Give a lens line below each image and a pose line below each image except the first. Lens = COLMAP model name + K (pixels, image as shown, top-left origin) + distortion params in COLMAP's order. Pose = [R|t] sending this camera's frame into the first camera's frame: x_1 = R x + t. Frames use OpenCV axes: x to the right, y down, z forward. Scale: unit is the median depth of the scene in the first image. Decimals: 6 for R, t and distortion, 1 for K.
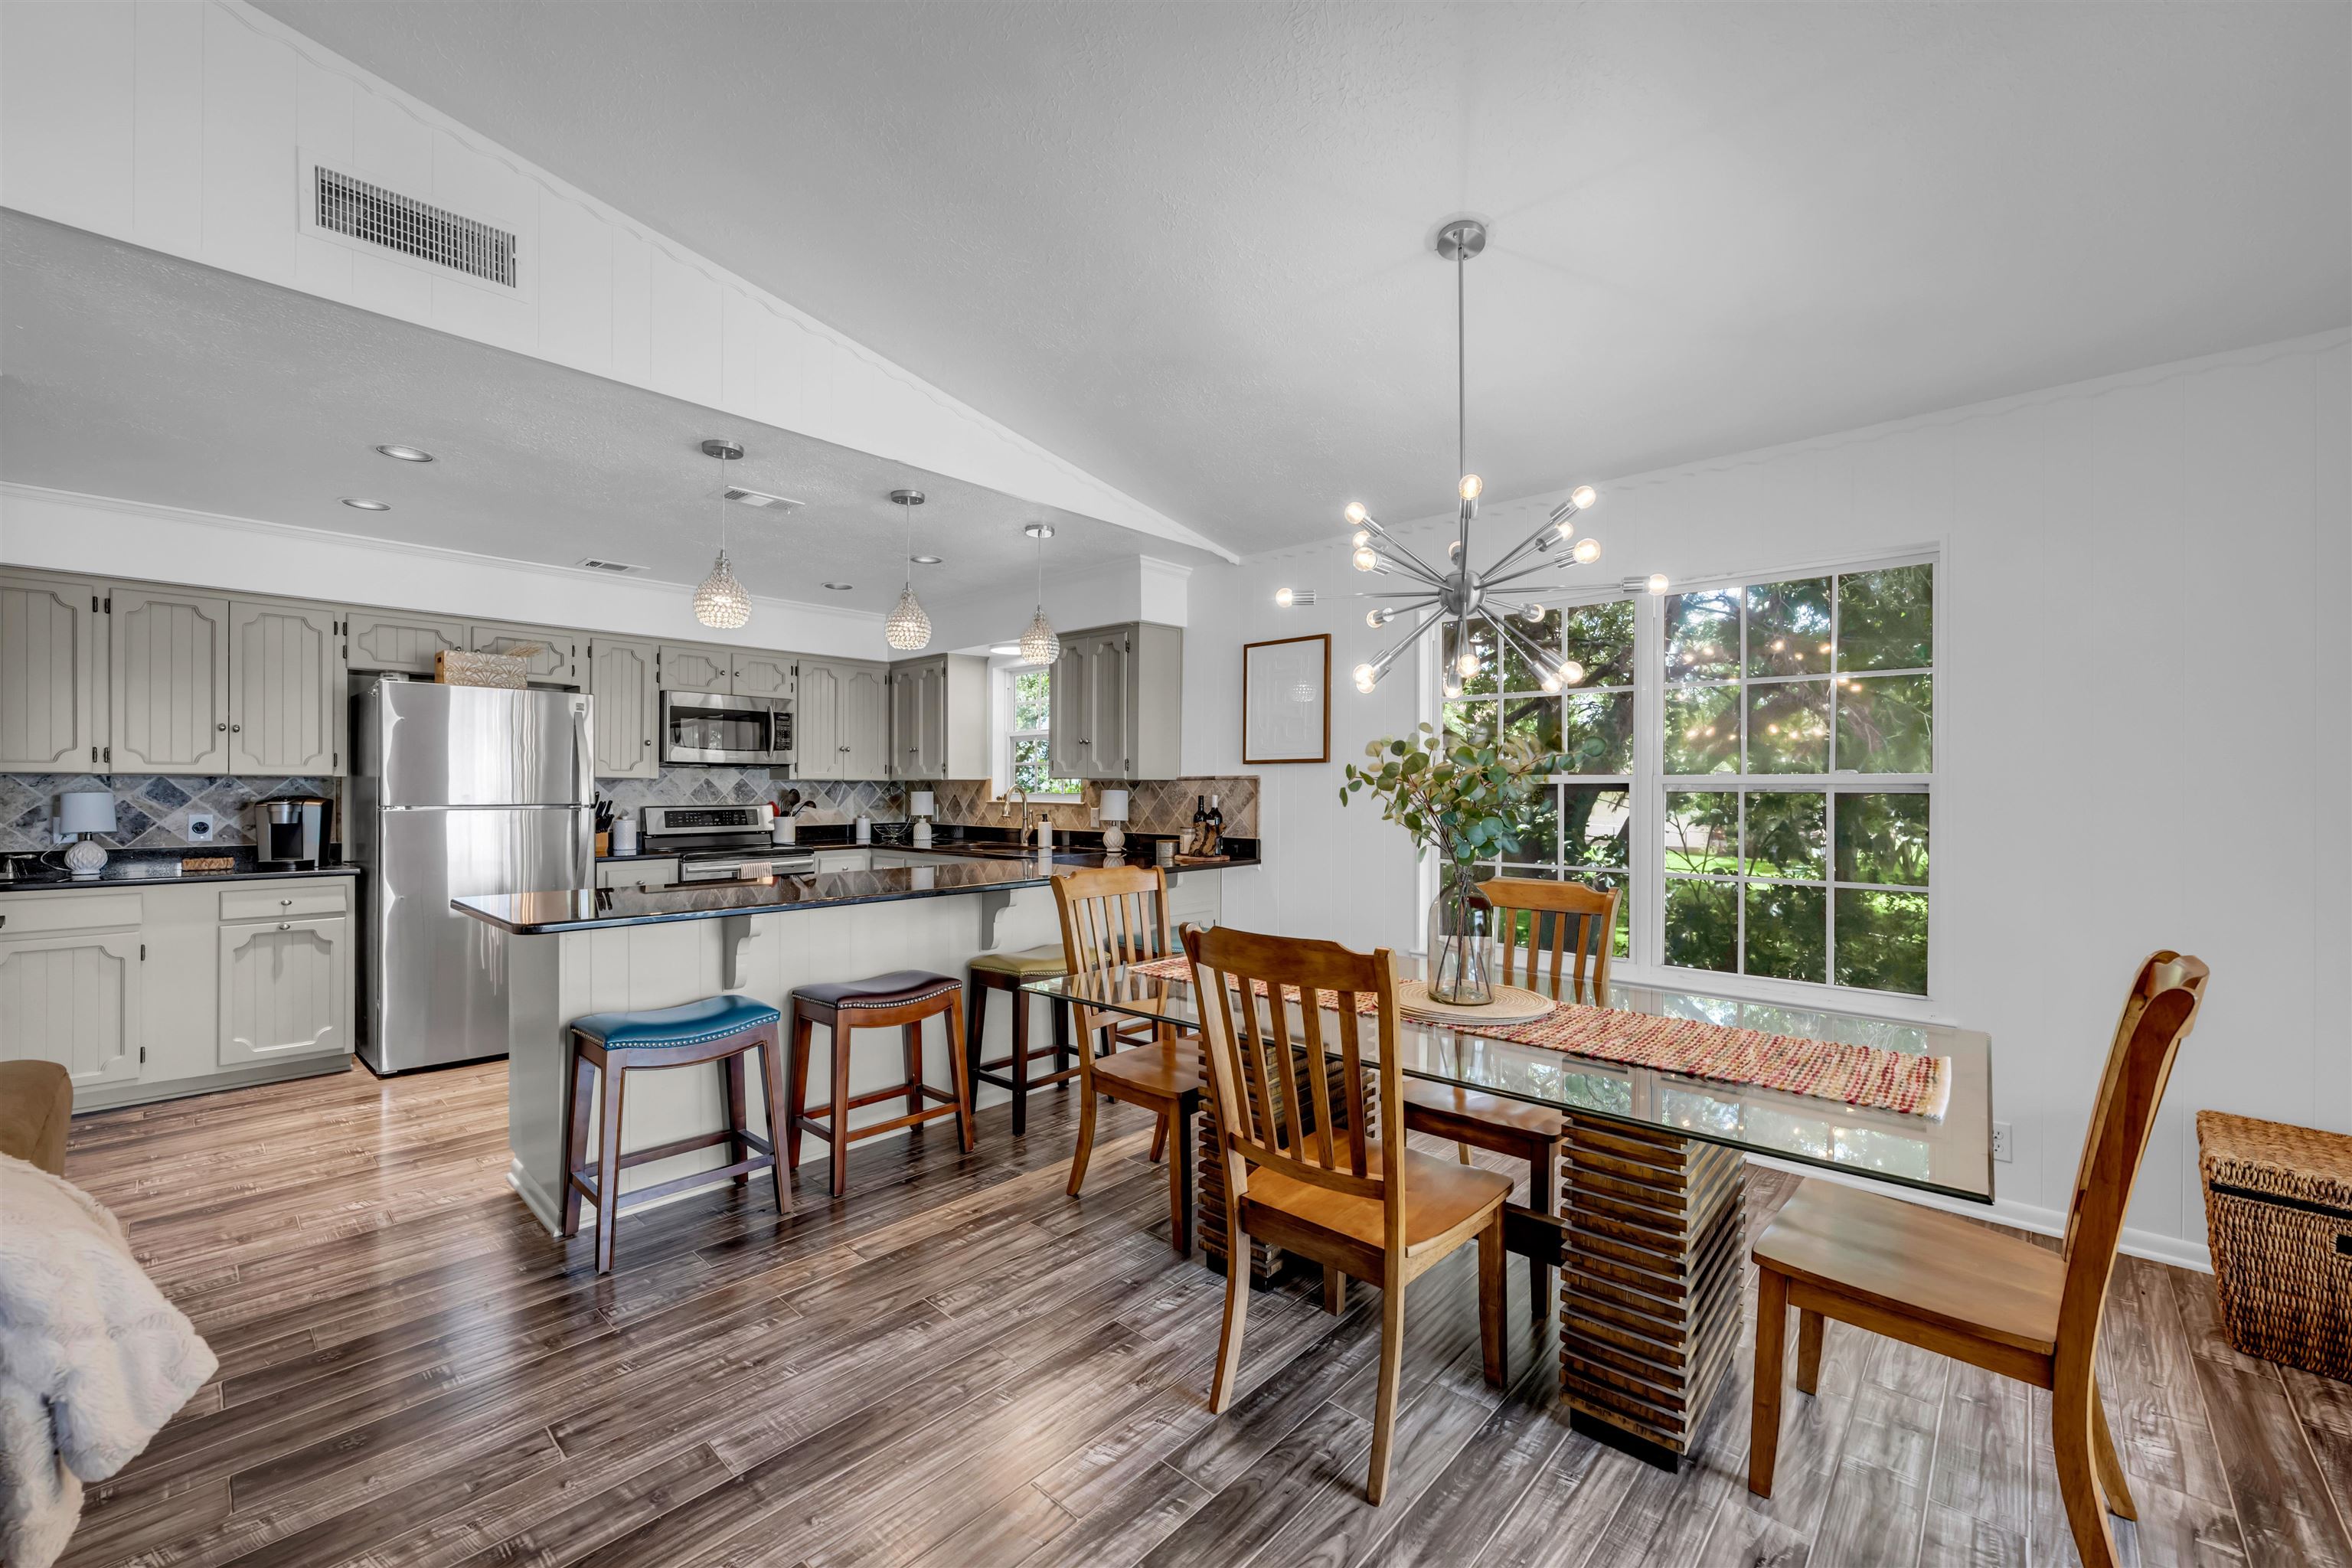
lens RADIAL K [[936.5, 0, 1181.1], [0, 936.5, 789.6], [0, 0, 1]] dist [-0.009738, 0.000894]
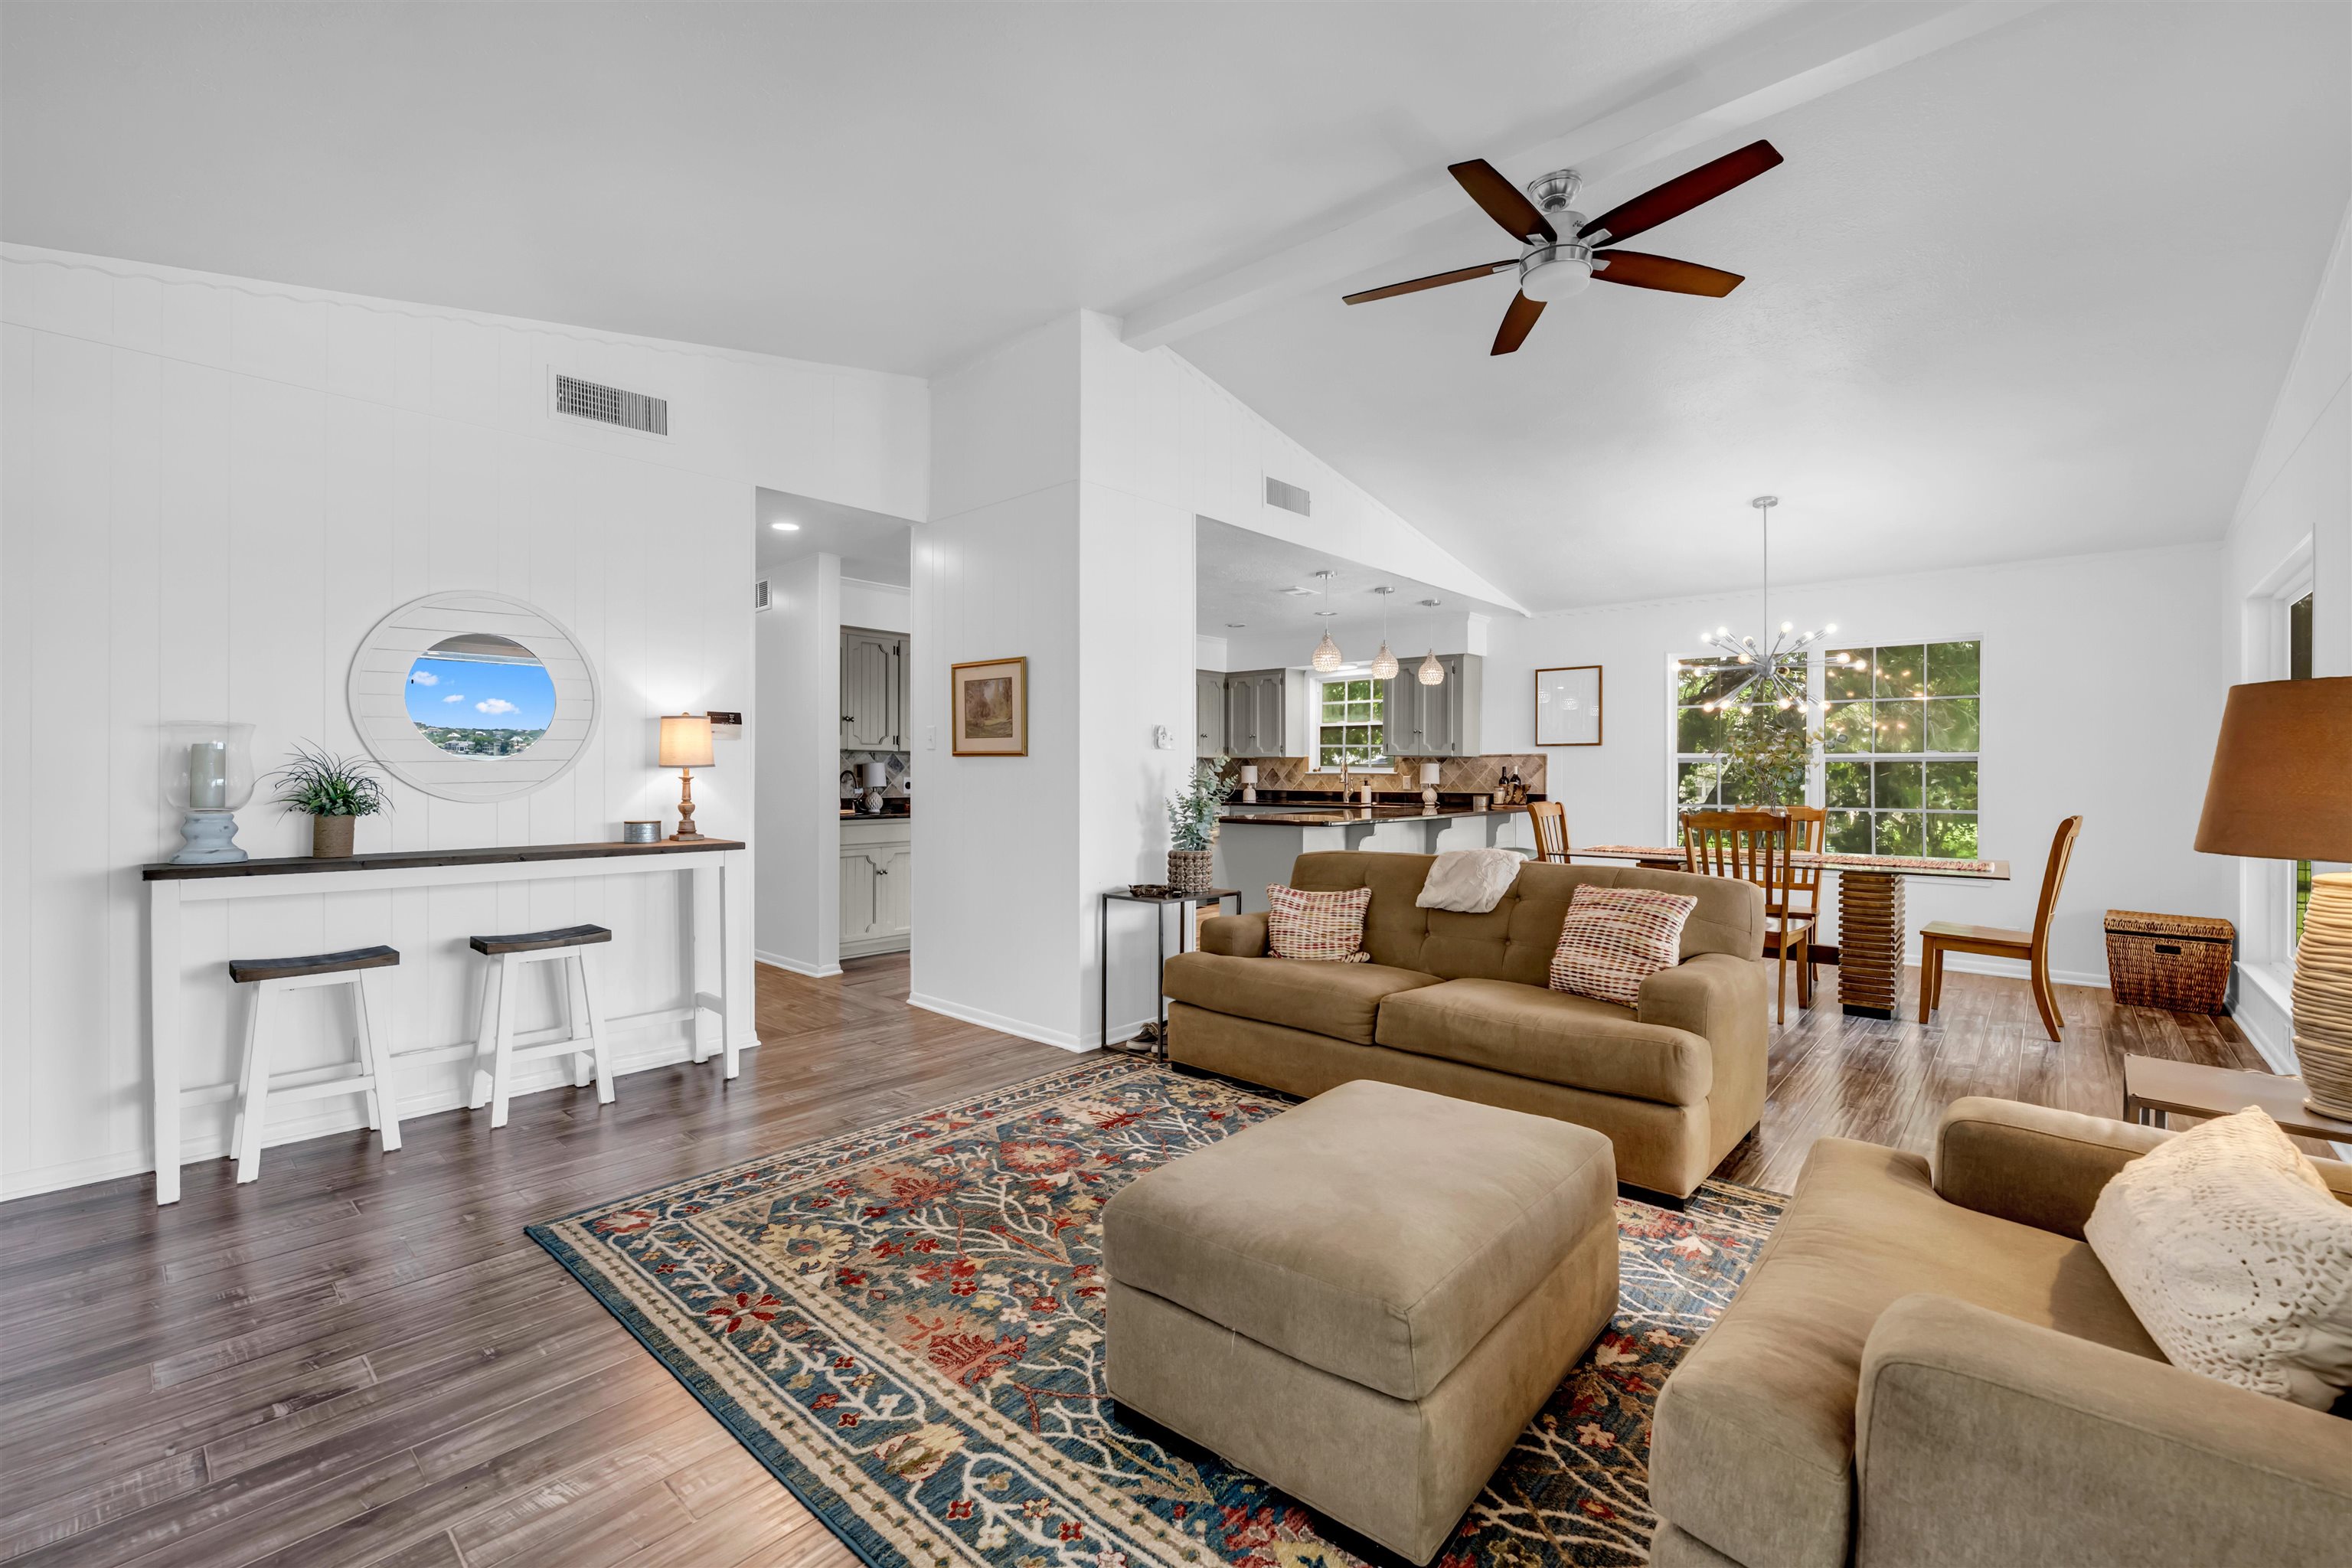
lens RADIAL K [[992.5, 0, 1182.2], [0, 992.5, 771.9], [0, 0, 1]] dist [-0.001275, 0.000103]
pose [[0.999751, -0.001441, 0.022264, -0.590729], [0.001457, 0.999999, -0.000679, 0.016747], [-0.022263, 0.000711, 0.999752, -0.676570]]
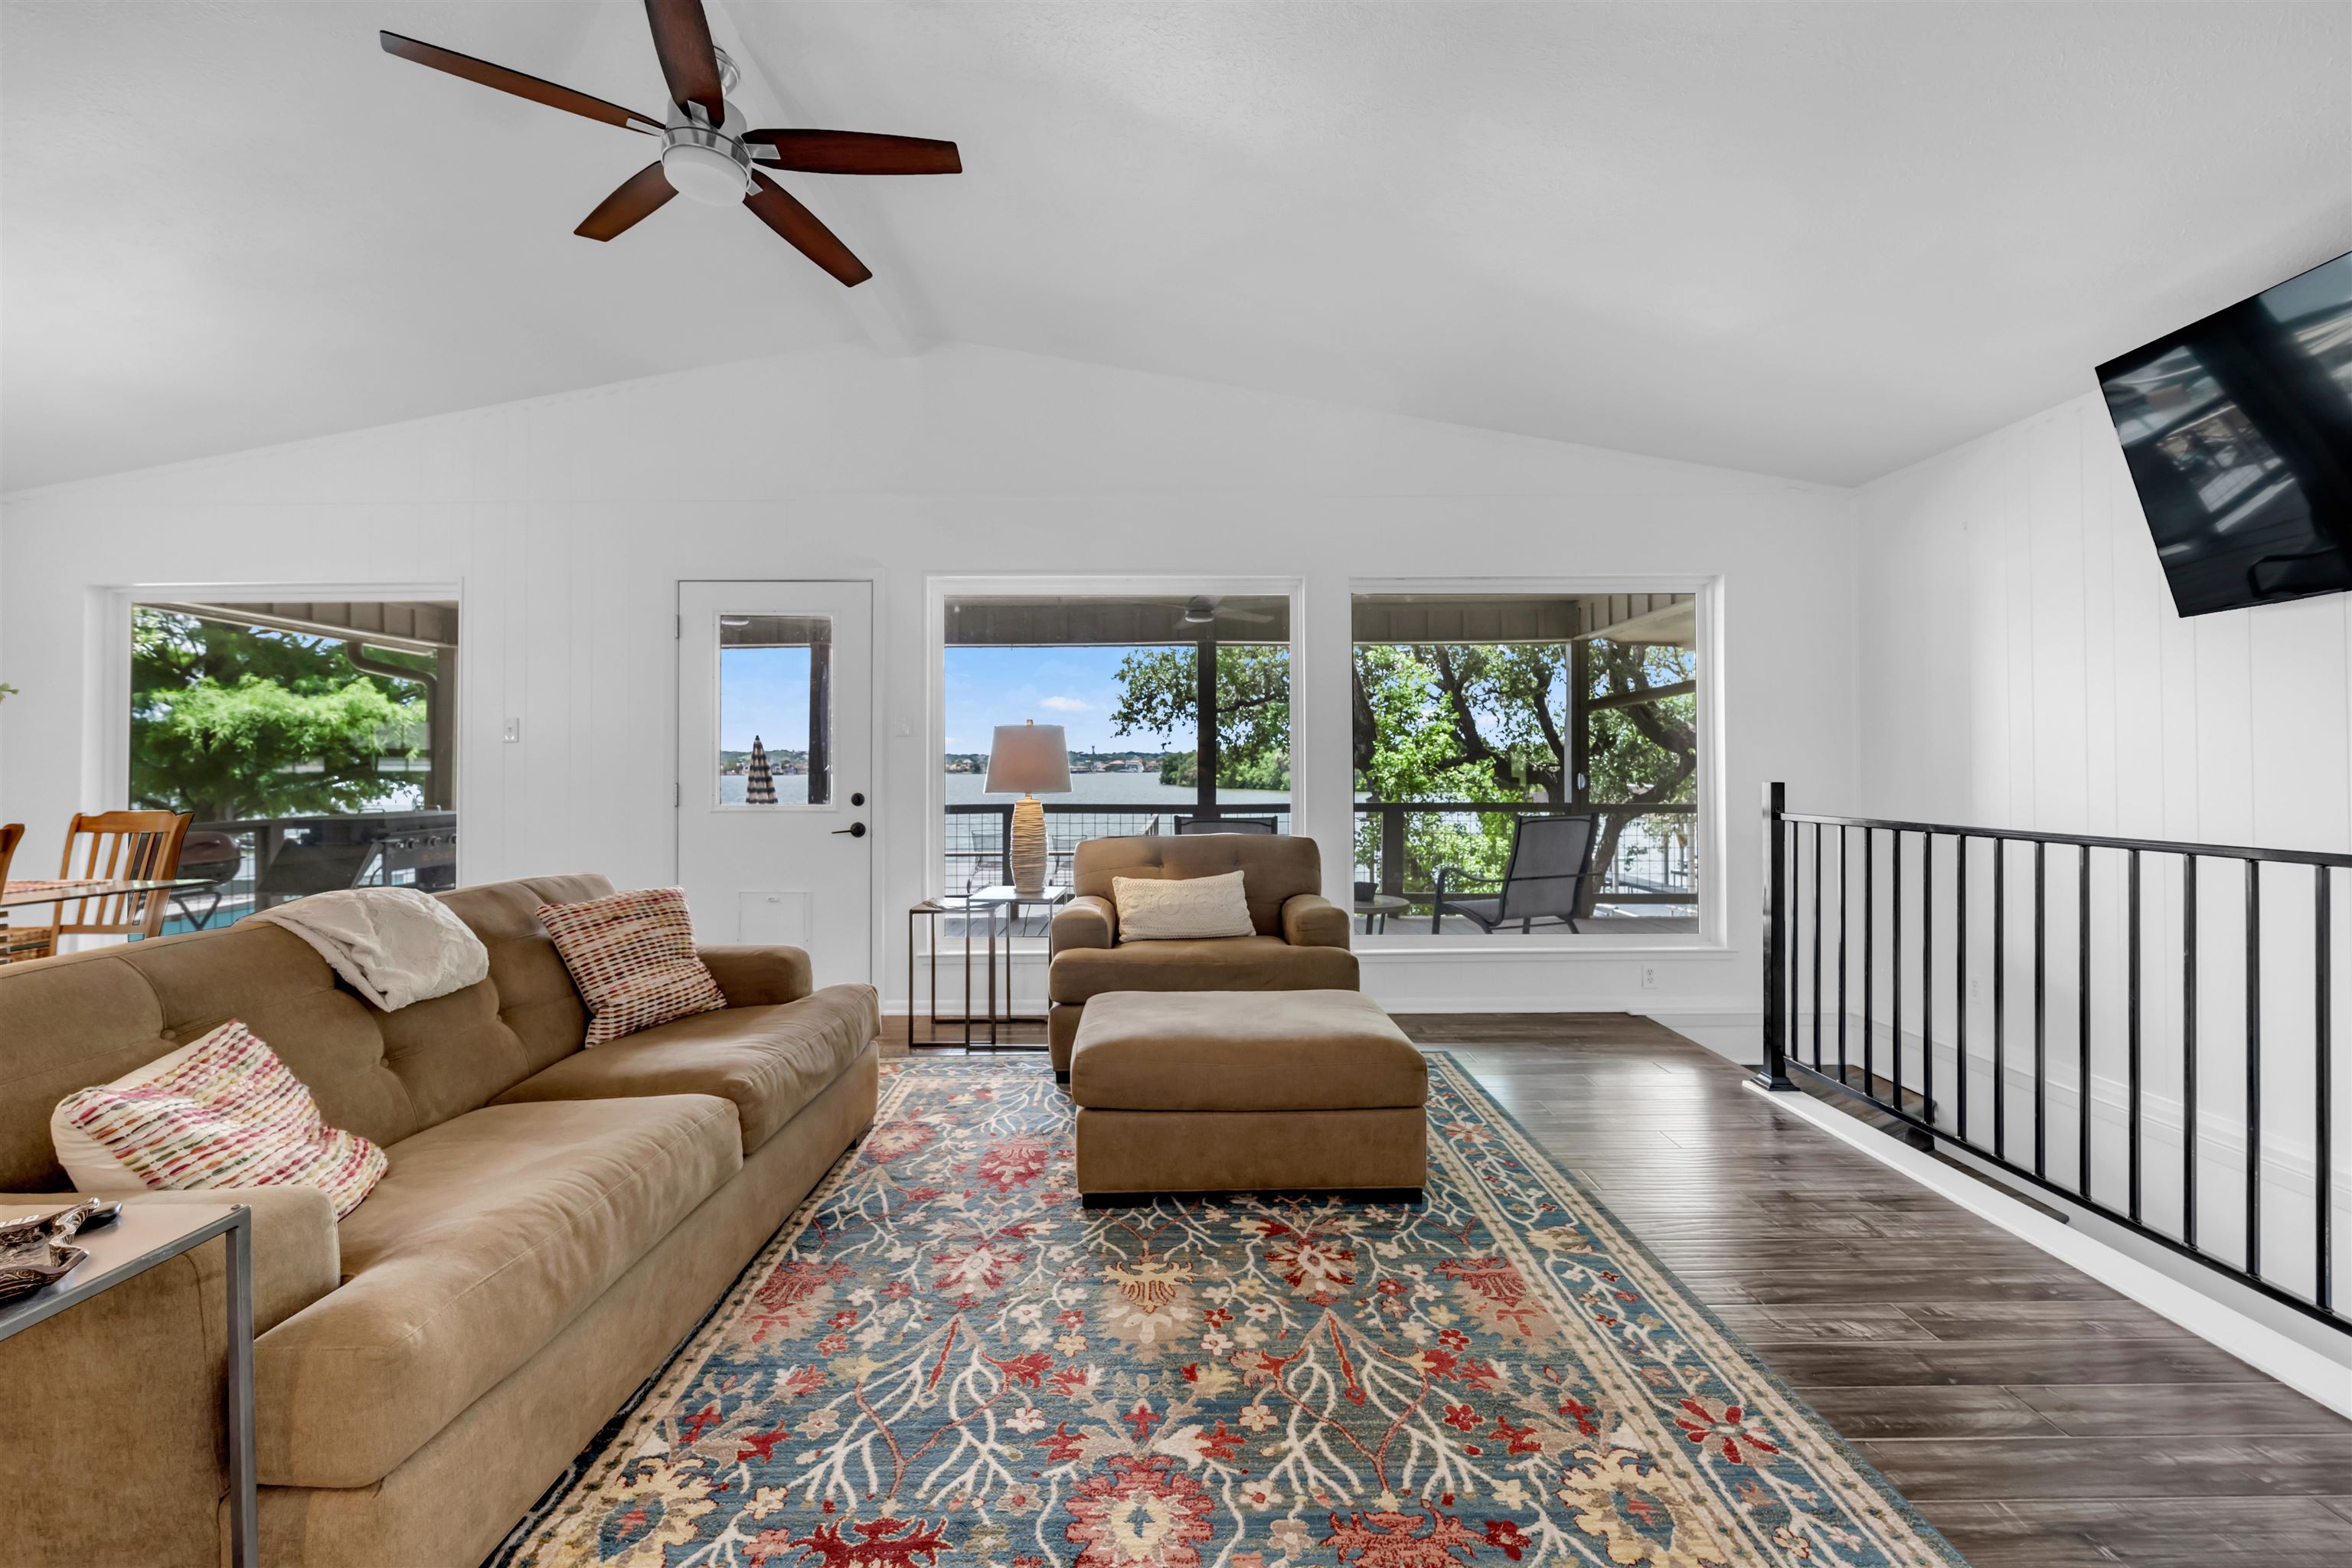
lens RADIAL K [[936.5, 0, 1176.5], [0, 936.5, 774.9], [0, 0, 1]] dist [-0.009738, 0.000894]
pose [[-0.685486, -0.004411, 0.728072, -0.915331], [0.001651, 0.999970, 0.007613, 0.026392], [-0.728084, 0.006421, -0.685458, 0.227412]]
